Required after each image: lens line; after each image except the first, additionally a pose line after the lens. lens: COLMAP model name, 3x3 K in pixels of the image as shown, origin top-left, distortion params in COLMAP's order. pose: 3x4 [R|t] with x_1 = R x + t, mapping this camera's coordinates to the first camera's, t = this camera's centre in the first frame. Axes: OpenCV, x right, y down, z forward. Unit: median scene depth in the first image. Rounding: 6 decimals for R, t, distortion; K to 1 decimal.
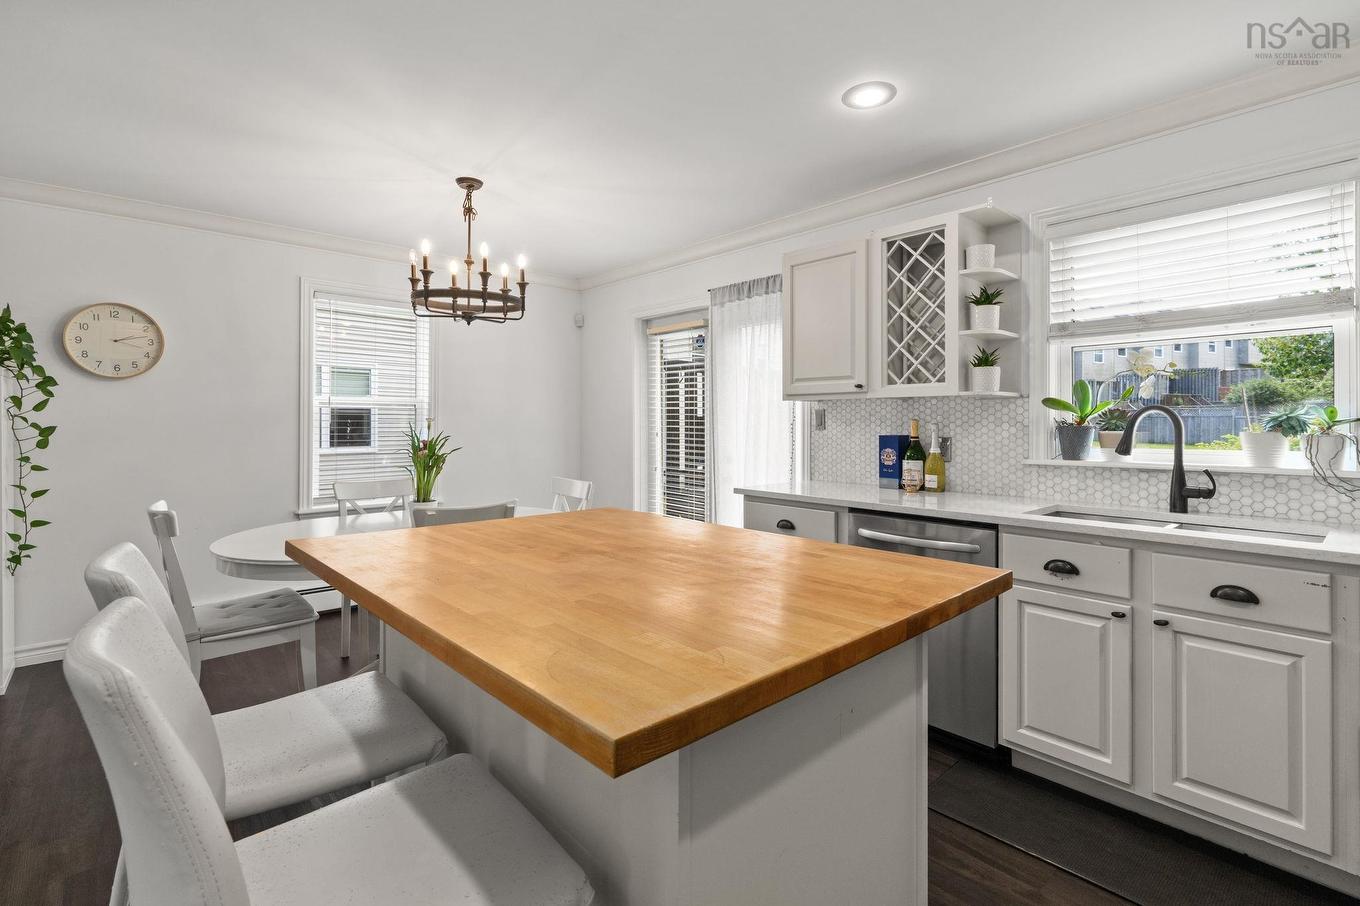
lens RADIAL K [[630.8, 0, 678.4], [0, 630.8, 421.8], [0, 0, 1]] dist [-0.005400, 0.003382]
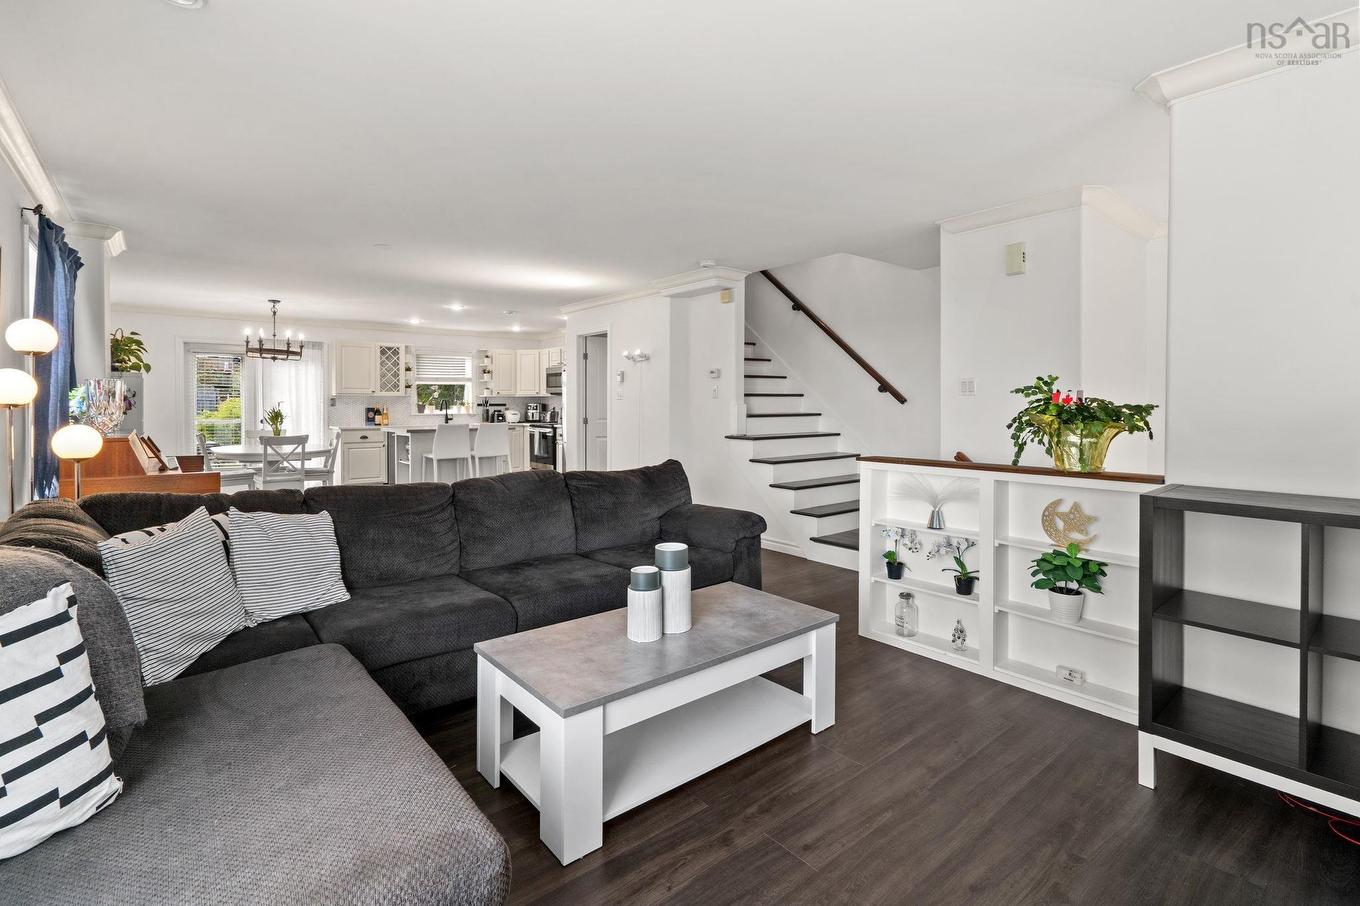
lens RADIAL K [[630.8, 0, 684.1], [0, 630.8, 408.0], [0, 0, 1]] dist [-0.005400, 0.003382]
pose [[0.033637, -0.009127, 0.999392, -2.947848], [-0.003054, 0.999953, 0.009235, -0.010524], [-0.999429, -0.003363, 0.033608, -0.675177]]
